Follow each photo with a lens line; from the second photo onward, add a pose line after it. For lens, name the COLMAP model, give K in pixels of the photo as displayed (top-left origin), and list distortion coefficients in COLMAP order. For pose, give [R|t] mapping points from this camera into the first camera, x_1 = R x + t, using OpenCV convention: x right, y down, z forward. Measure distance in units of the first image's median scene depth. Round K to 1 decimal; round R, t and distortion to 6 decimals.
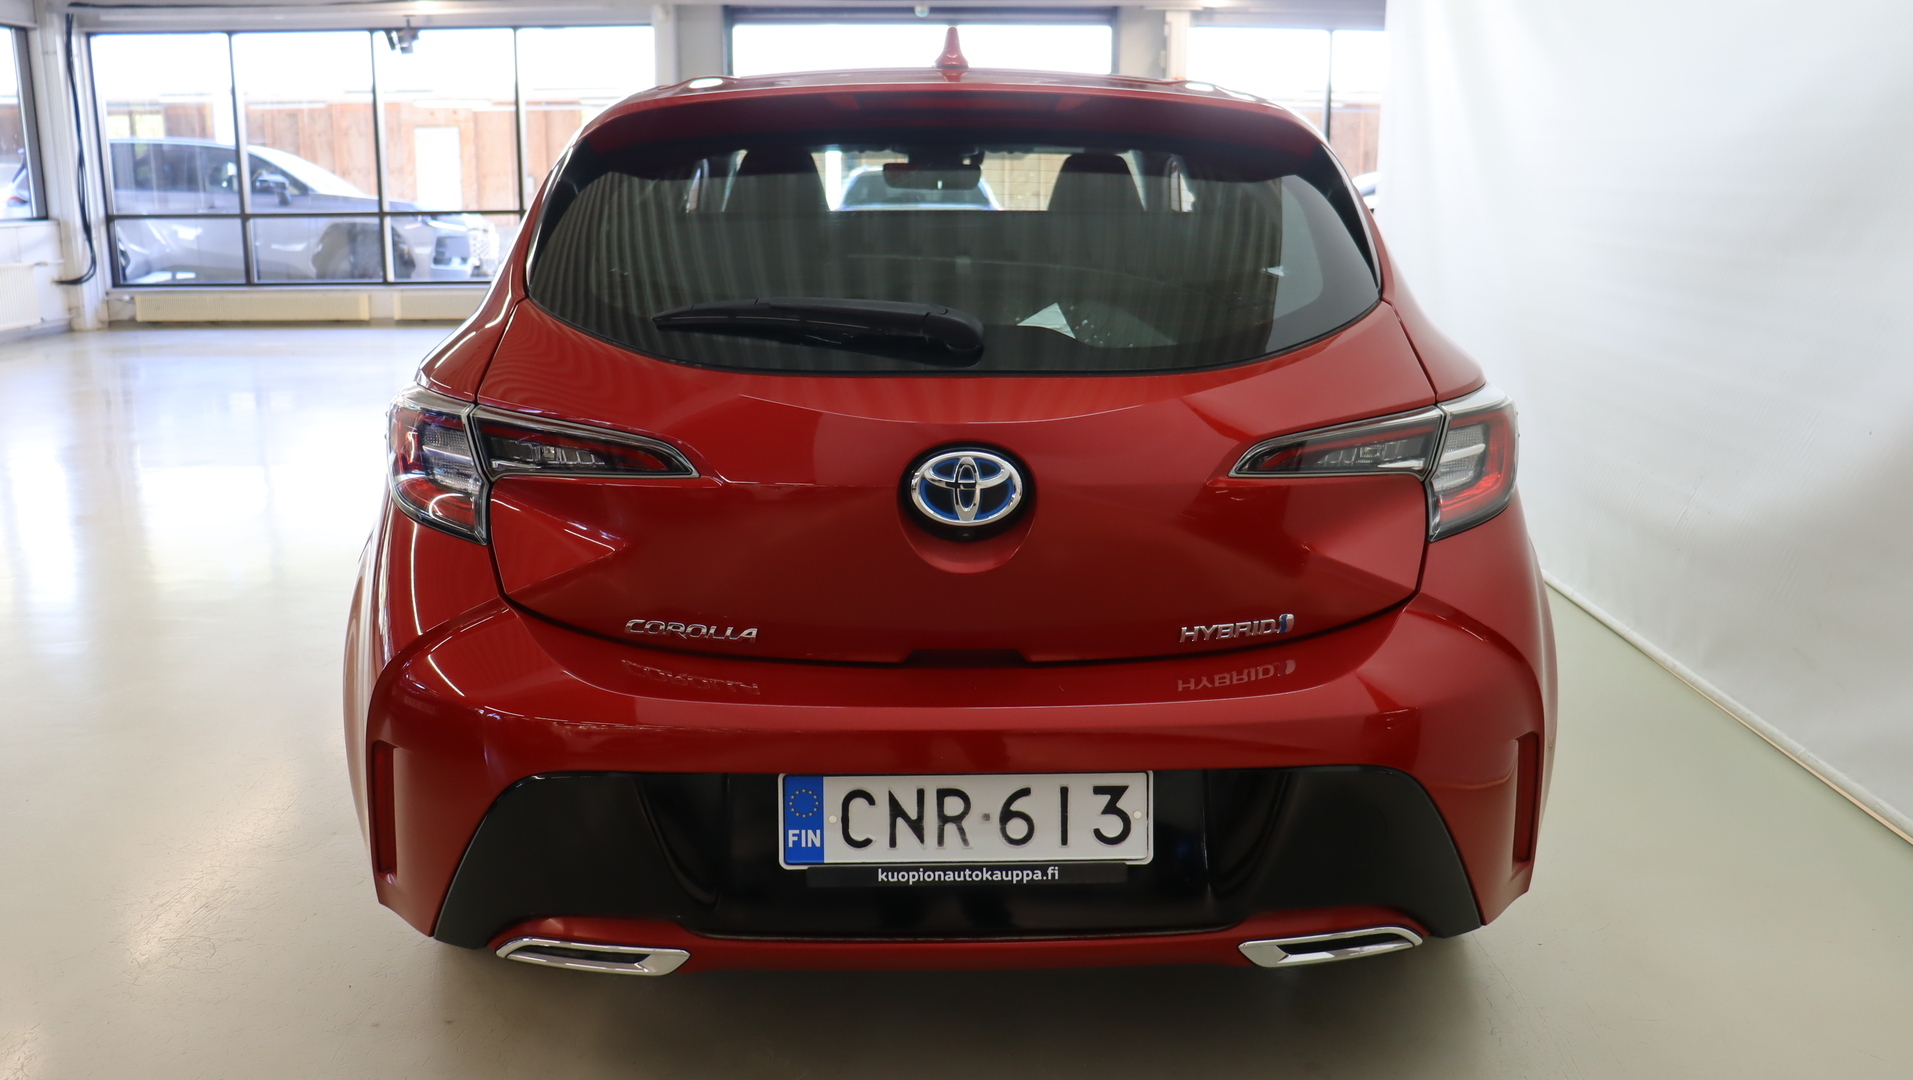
lens RADIAL K [[1581.2, 0, 957.0], [0, 1581.2, 535.5], [0, 0, 1]] dist [-0.165033, 0.112988]
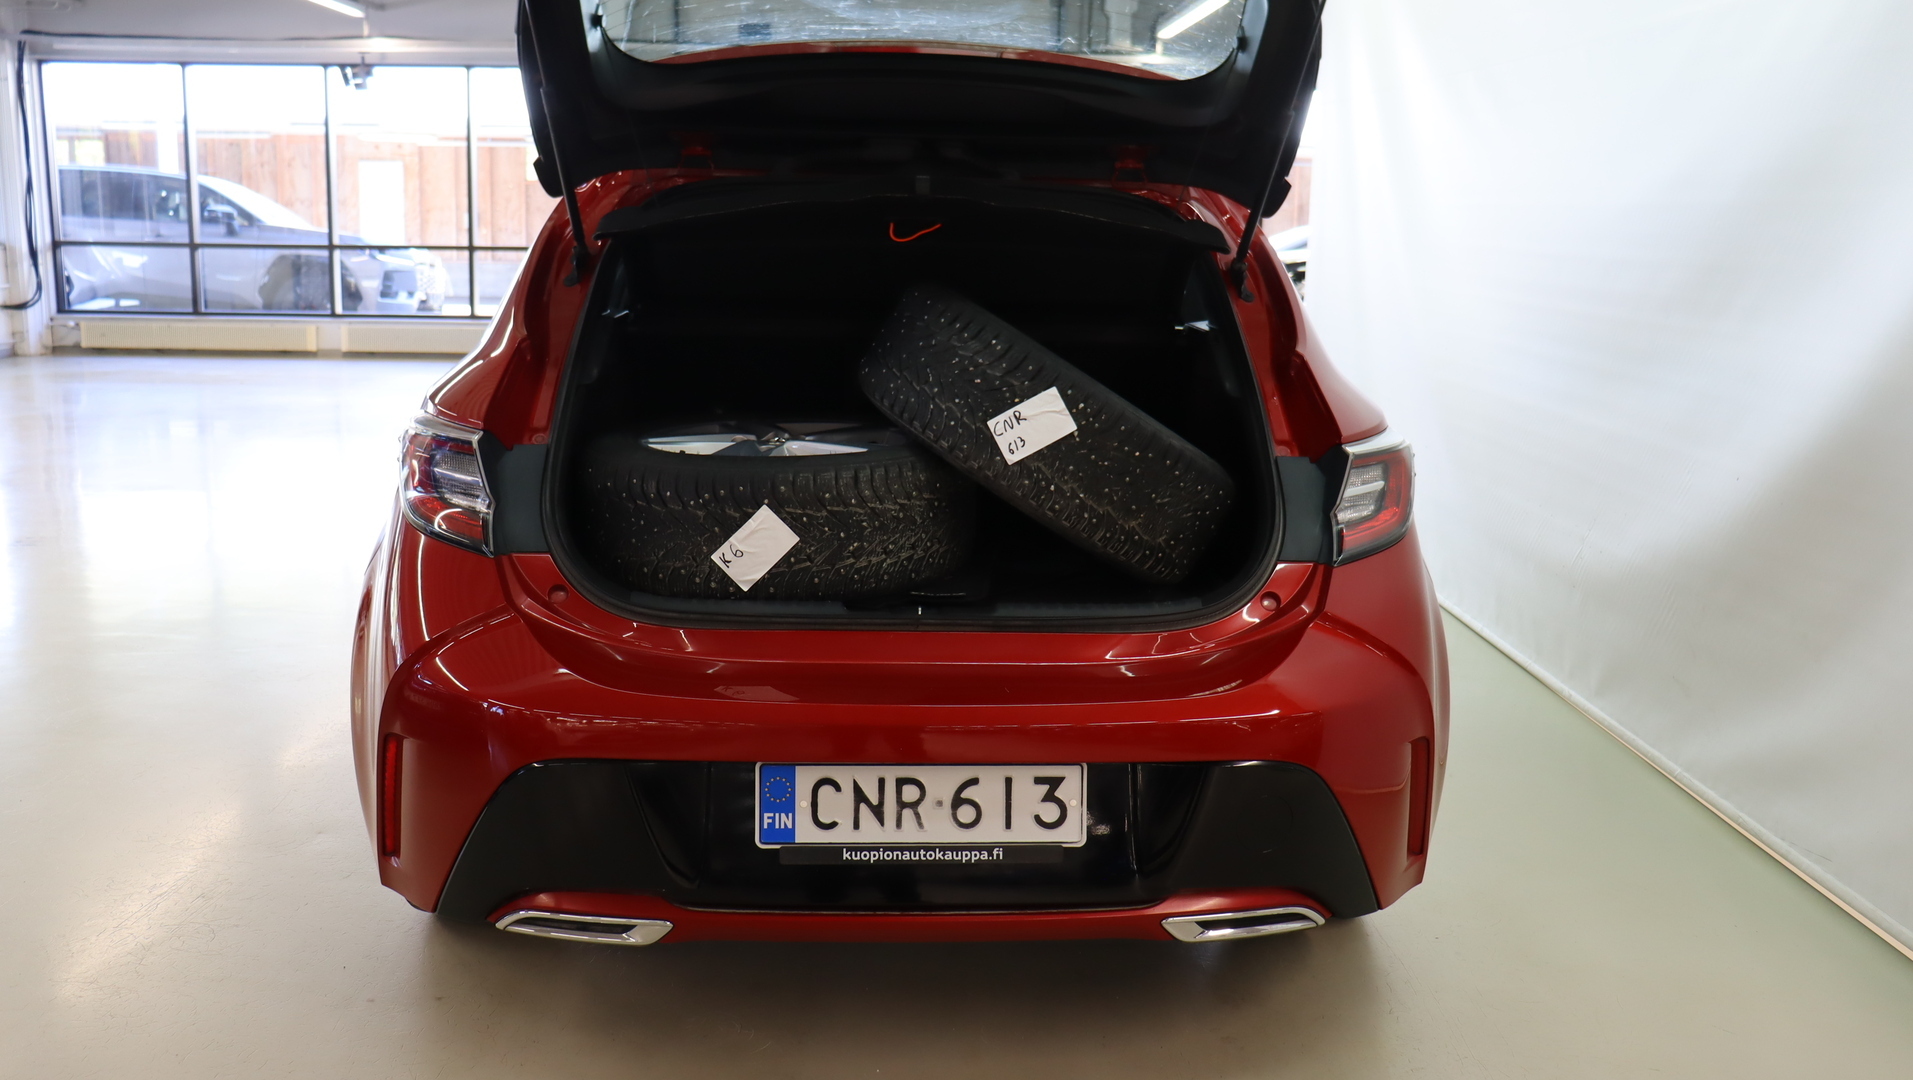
lens RADIAL K [[1581.2, 0, 954.9], [0, 1581.2, 543.7], [0, 0, 1]] dist [-0.165033, 0.112988]
pose [[0.999035, 0.014832, 0.041332, -0.016138], [-0.013927, 0.999659, -0.022101, 0.014428], [-0.041646, 0.021504, 0.998901, -0.107855]]
